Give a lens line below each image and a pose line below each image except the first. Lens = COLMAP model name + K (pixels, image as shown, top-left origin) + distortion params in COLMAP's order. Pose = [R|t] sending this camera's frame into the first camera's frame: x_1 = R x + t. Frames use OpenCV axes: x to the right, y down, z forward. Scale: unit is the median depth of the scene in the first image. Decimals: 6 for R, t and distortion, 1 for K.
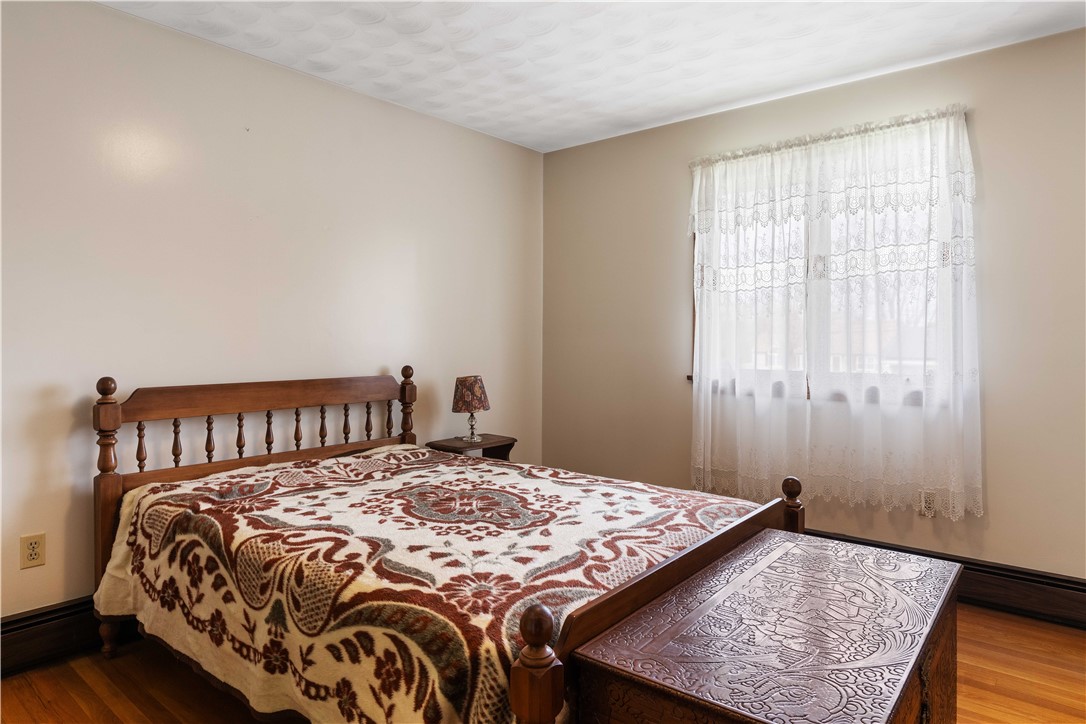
lens RADIAL K [[648.8, 0, 545.1], [0, 648.8, 362.1], [0, 0, 1]] dist [-0.007336, -0.001841]
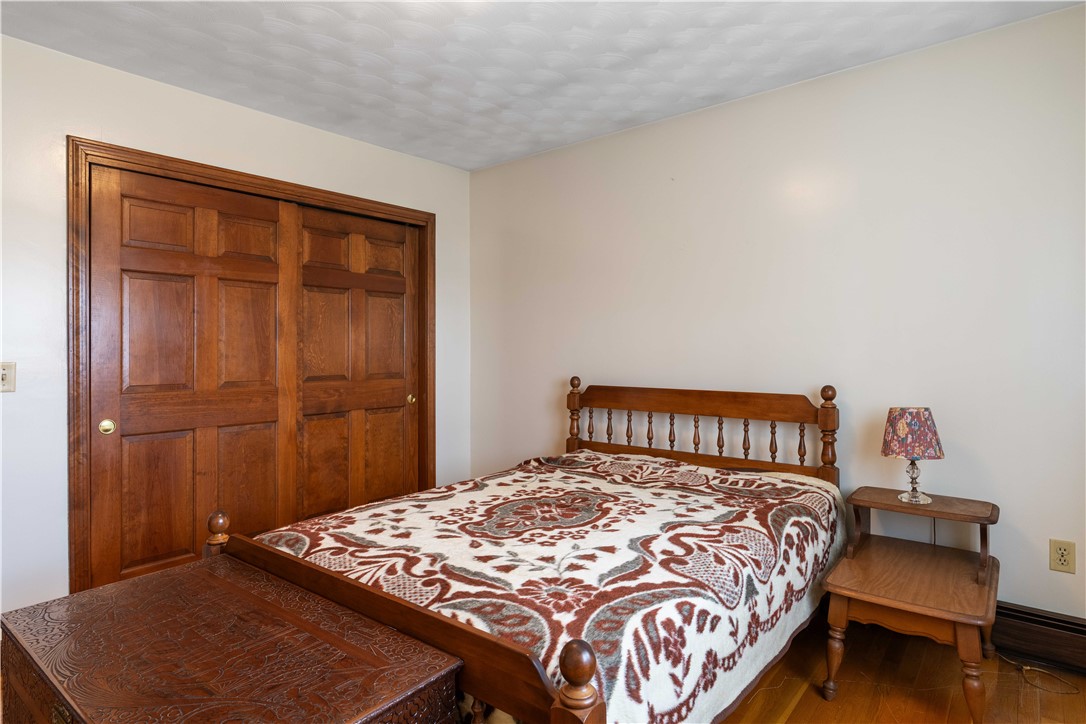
lens RADIAL K [[594.8, 0, 546.6], [0, 594.8, 352.1], [0, 0, 1]] dist [-0.007591, 0.000687]
pose [[0.016232, 0.005038, -0.999856, 0.971751], [-0.034267, 0.999403, 0.004479, -0.049985], [0.999281, 0.034189, 0.016395, 1.128354]]
